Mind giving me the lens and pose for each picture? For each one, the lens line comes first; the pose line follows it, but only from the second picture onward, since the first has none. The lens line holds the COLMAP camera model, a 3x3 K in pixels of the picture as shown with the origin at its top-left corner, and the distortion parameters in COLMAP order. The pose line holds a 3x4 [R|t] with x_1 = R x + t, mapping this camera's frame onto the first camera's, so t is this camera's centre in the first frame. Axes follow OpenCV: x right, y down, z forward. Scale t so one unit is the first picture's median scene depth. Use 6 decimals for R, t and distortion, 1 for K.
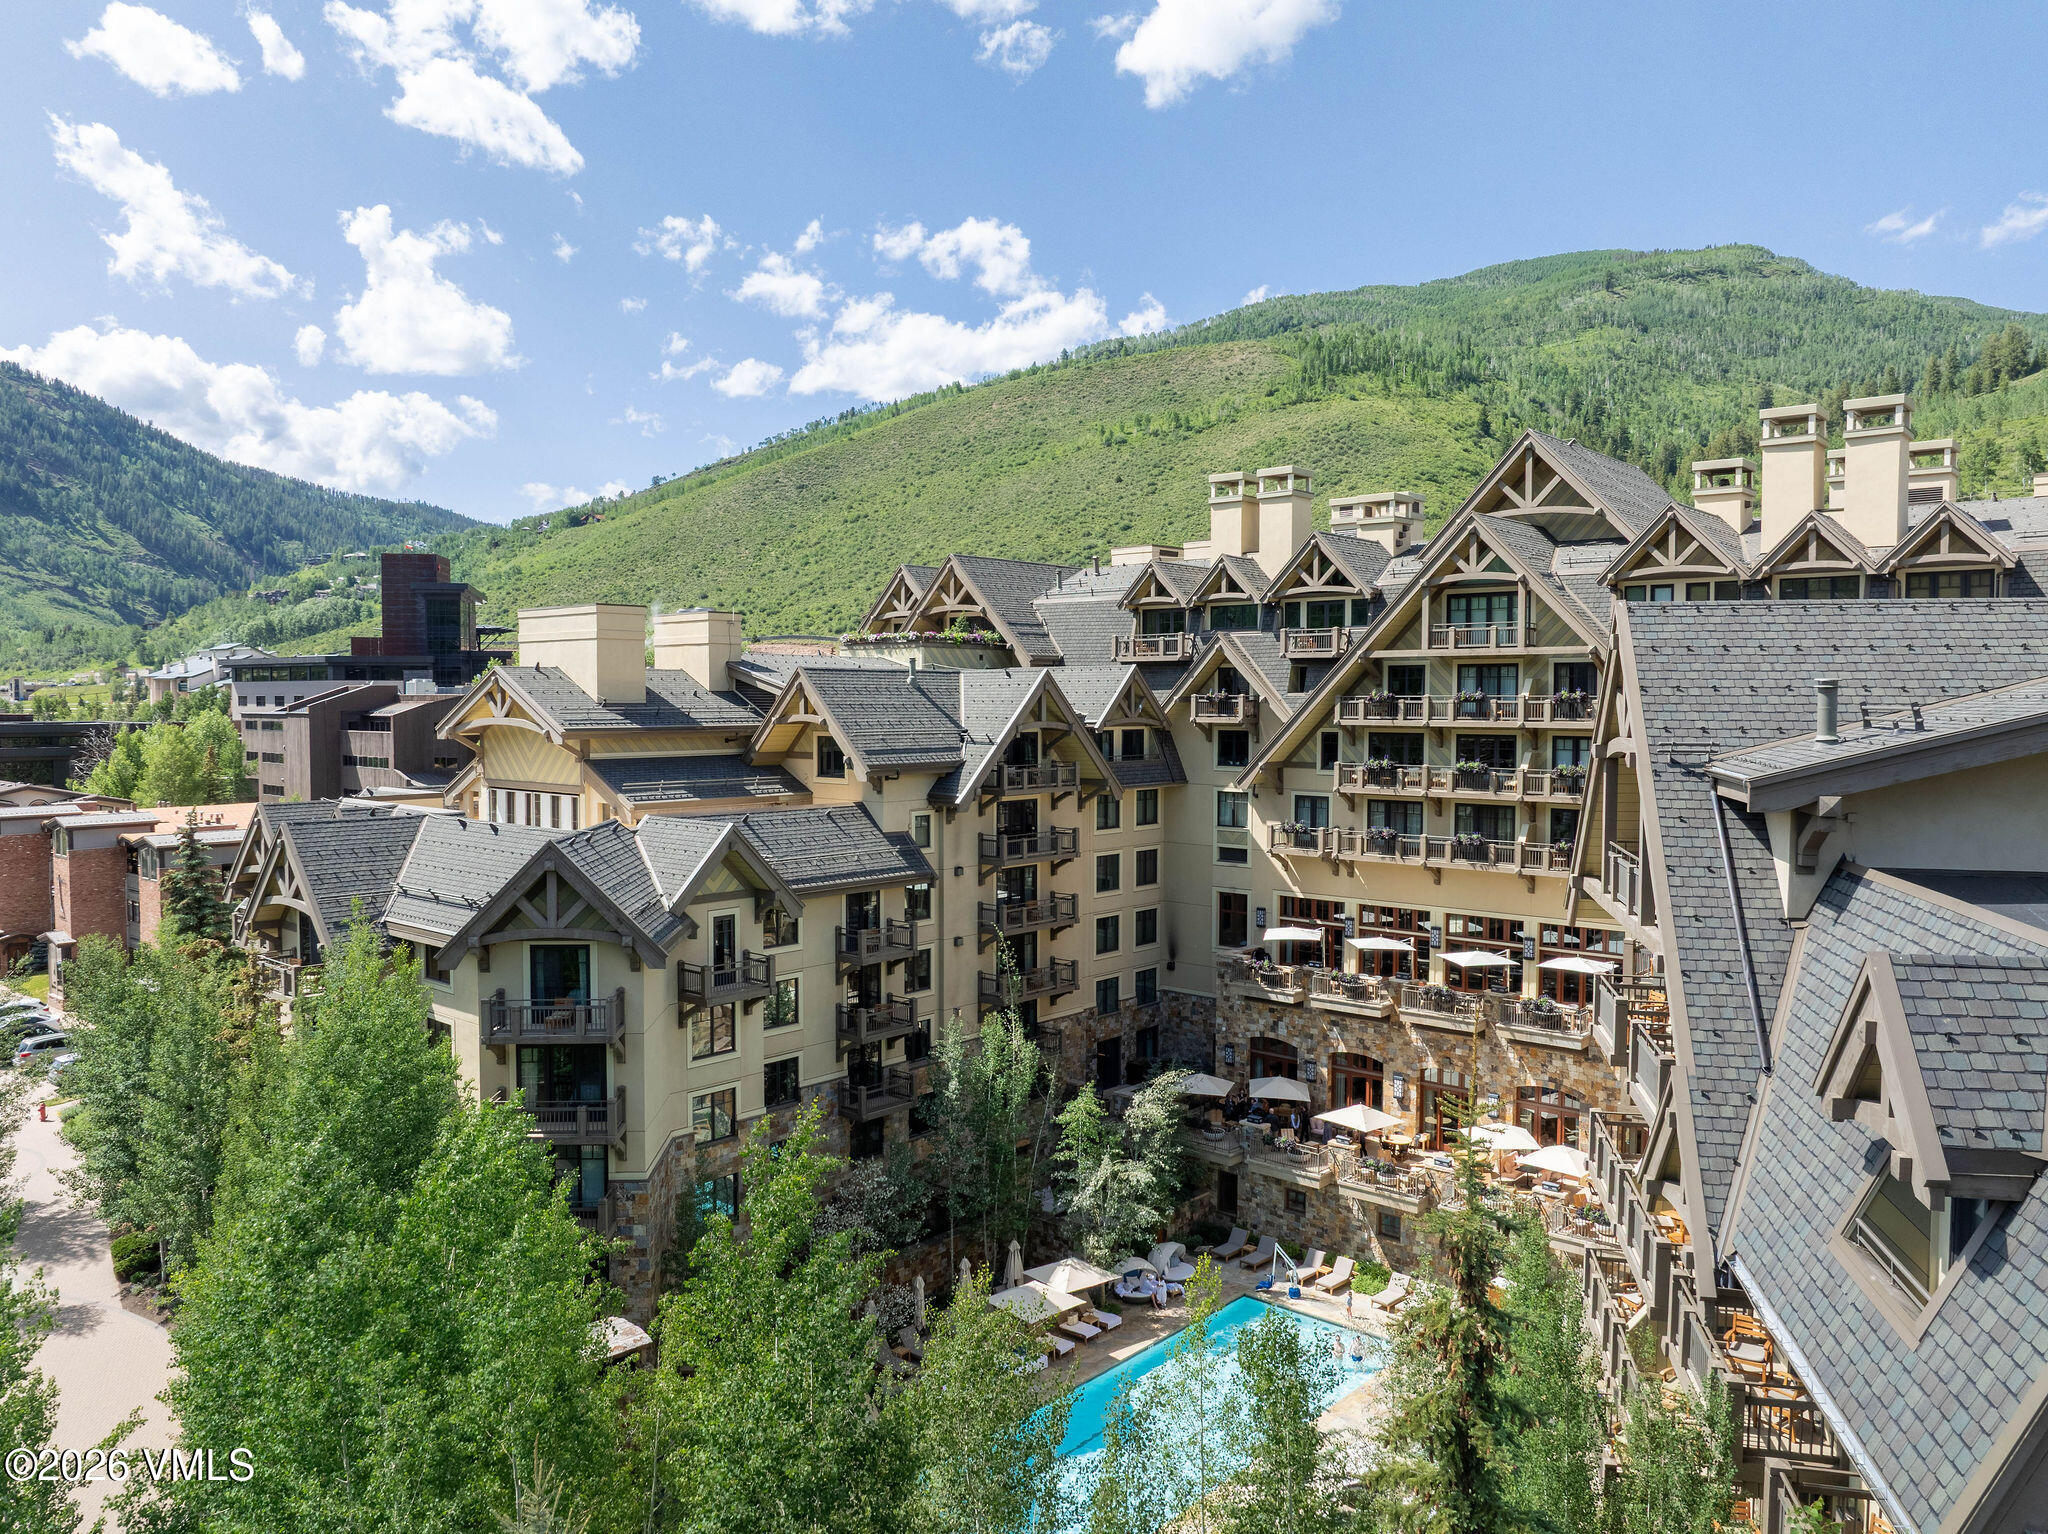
lens RADIAL K [[1418.8, 0, 1024.7], [0, 1418.8, 761.9], [0, 0, 1]] dist [-0.034682, -0.001026]
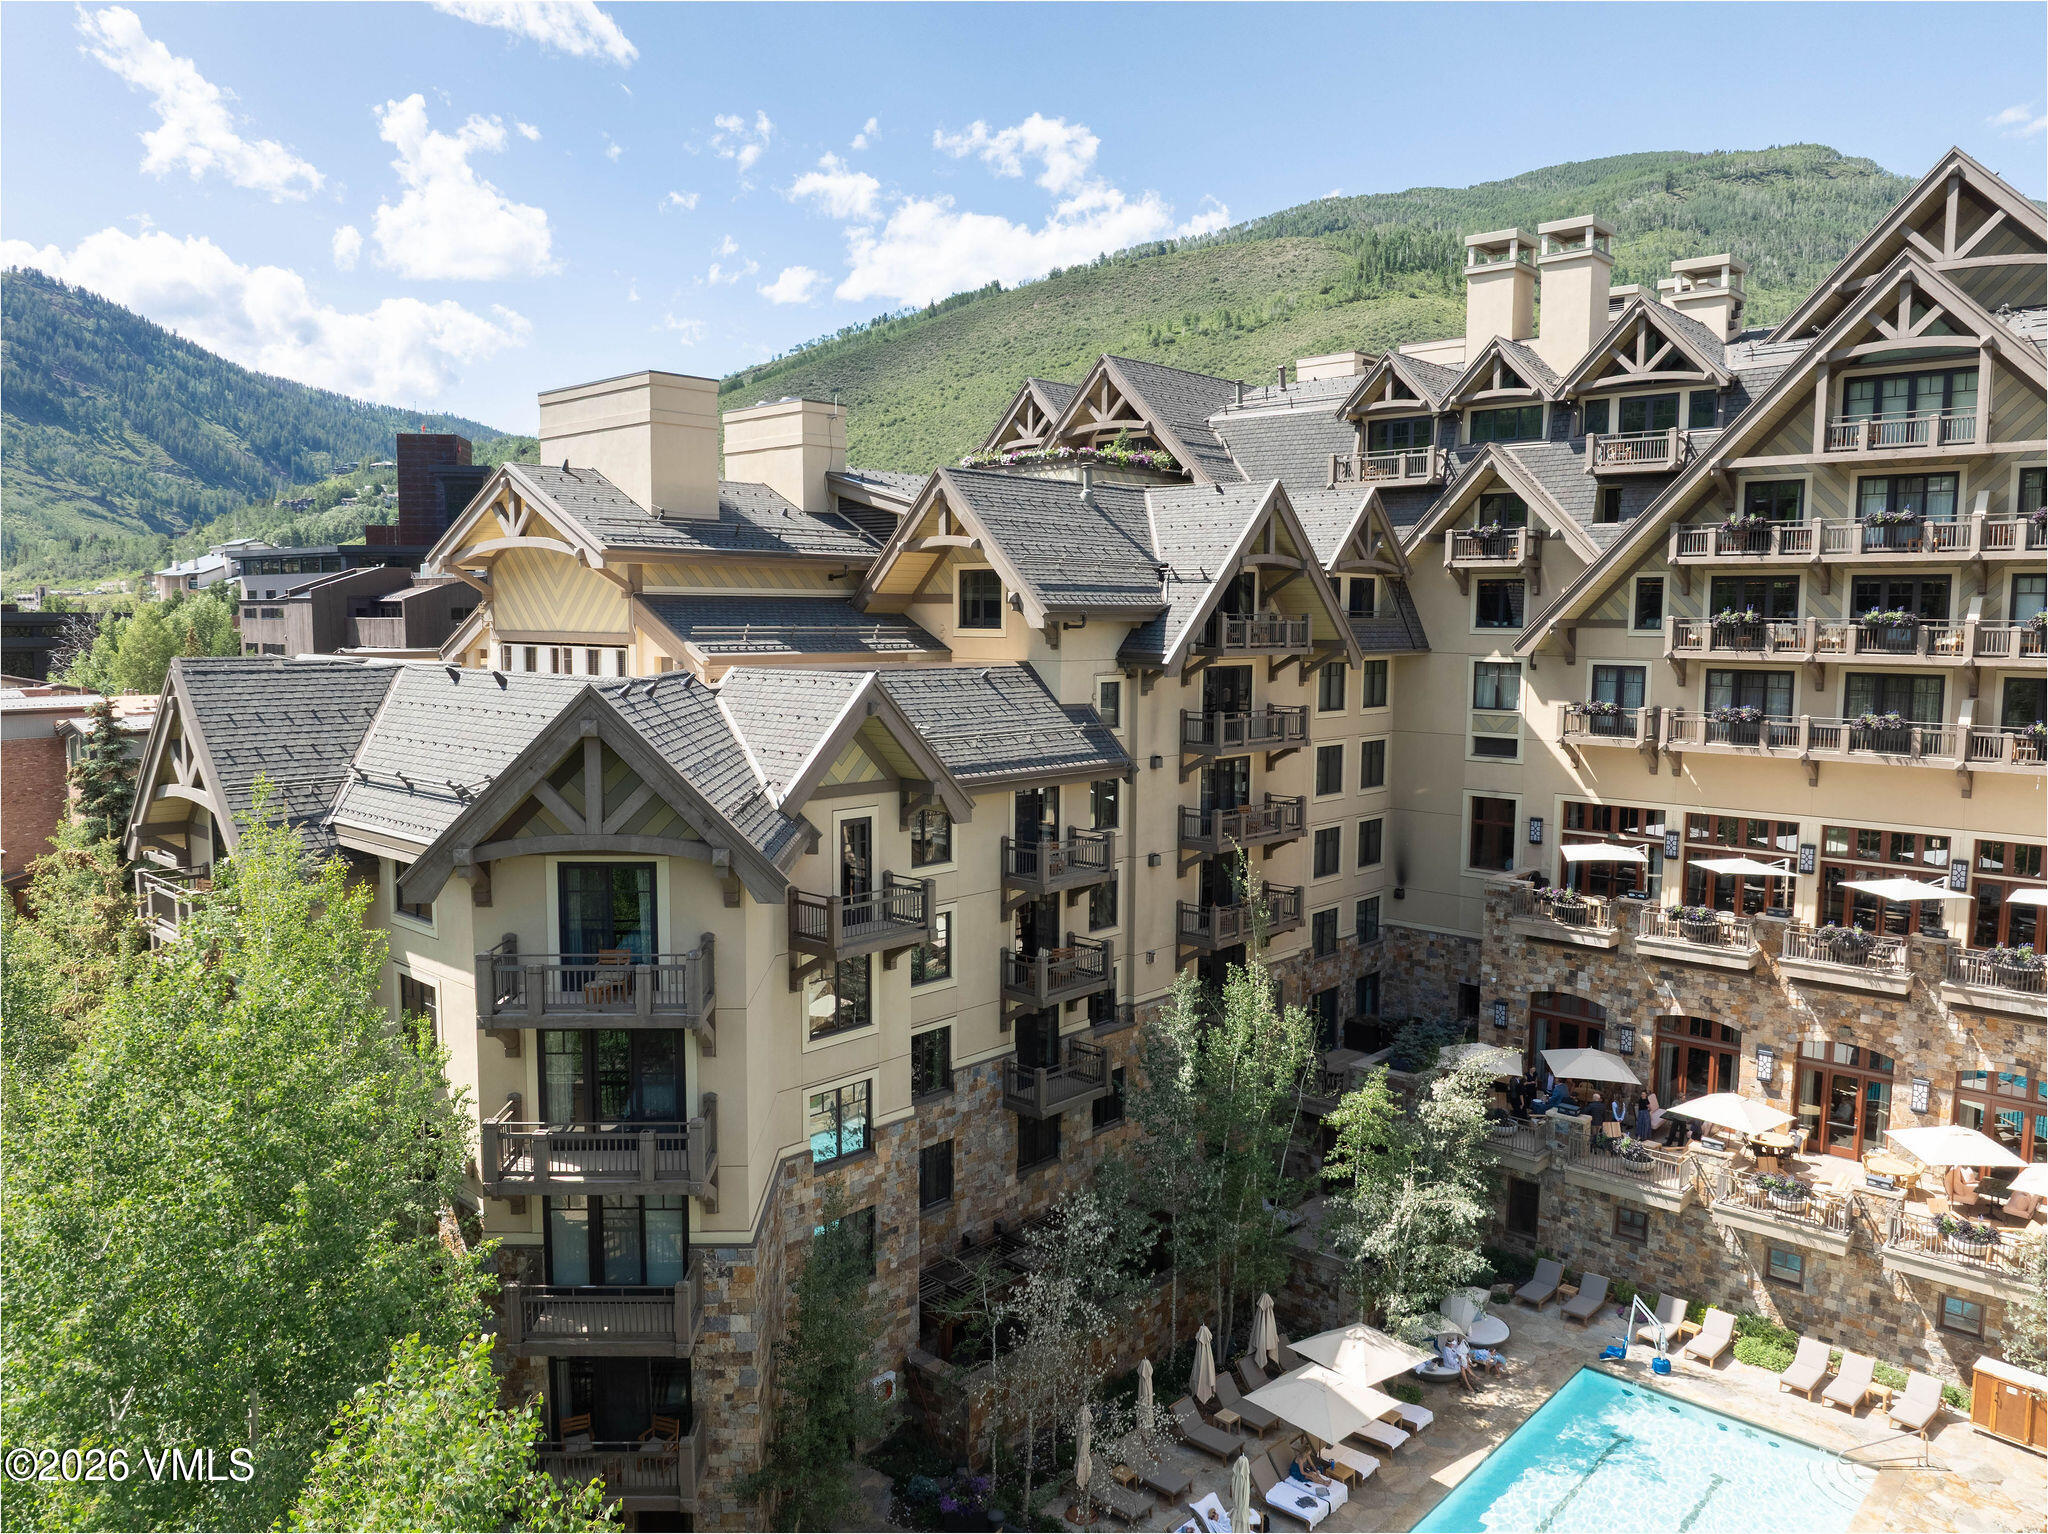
lens RADIAL K [[1418.8, 0, 1025.4], [0, 1418.8, 762.4], [0, 0, 1]] dist [-0.034682, -0.001026]
pose [[0.999784, 0.006372, -0.019764, -0.097590], [-0.005207, 0.998275, 0.058479, 0.035704], [0.020103, -0.058363, 0.998093, 0.283984]]
